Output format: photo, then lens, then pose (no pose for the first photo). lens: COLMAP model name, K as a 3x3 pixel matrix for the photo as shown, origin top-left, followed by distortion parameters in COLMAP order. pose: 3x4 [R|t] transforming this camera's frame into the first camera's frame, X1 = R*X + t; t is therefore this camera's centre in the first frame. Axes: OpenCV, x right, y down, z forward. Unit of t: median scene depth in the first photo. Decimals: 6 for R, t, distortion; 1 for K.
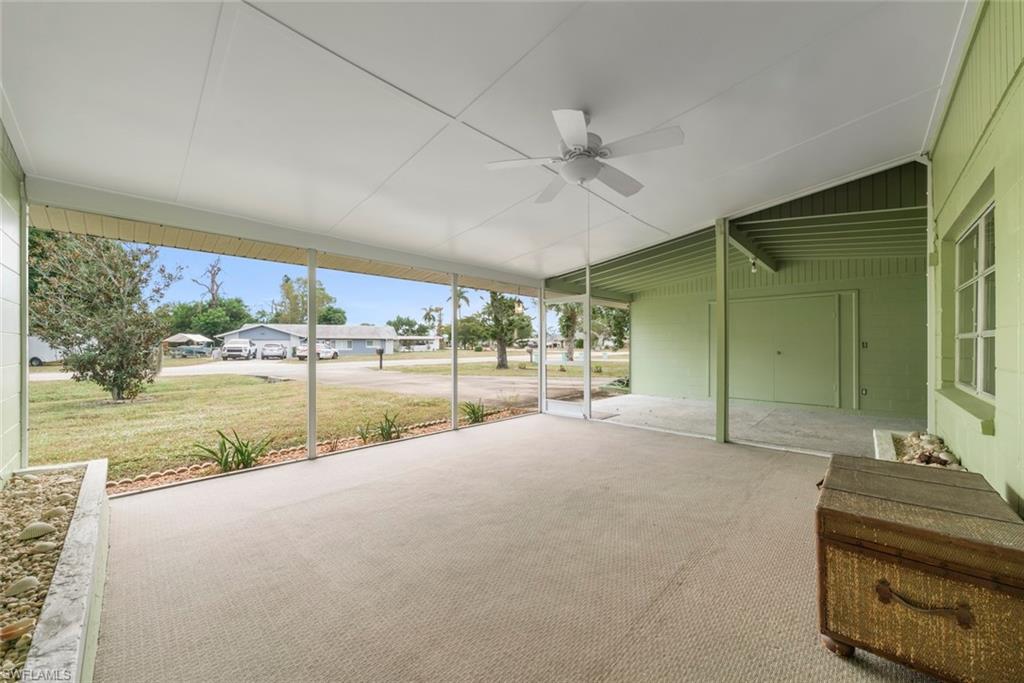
lens RADIAL K [[378.5, 0, 509.7], [0, 378.5, 342.4], [0, 0, 1]] dist [-0.001366, -0.000158]
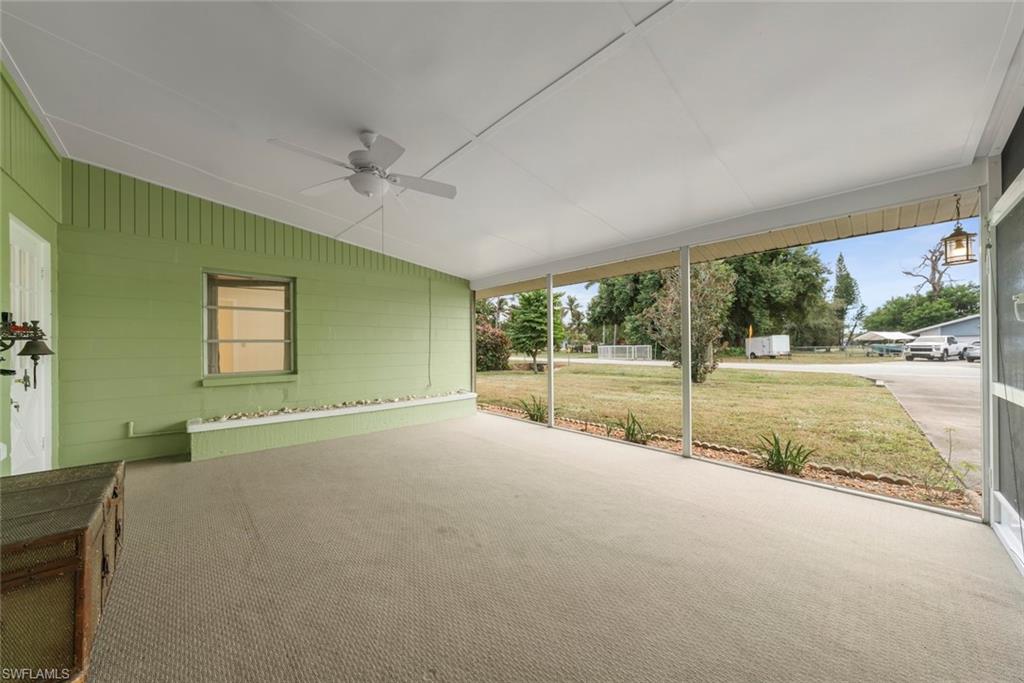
lens RADIAL K [[349.4, 0, 514.9], [0, 349.4, 345.5], [0, 0, 1]] dist [0.001577, 0.000055]
pose [[-0.054708, 0.000590, -0.998502, 0.094006], [0.013047, 0.999915, -0.000124, 0.000977], [0.998417, -0.013034, -0.054711, 0.117141]]
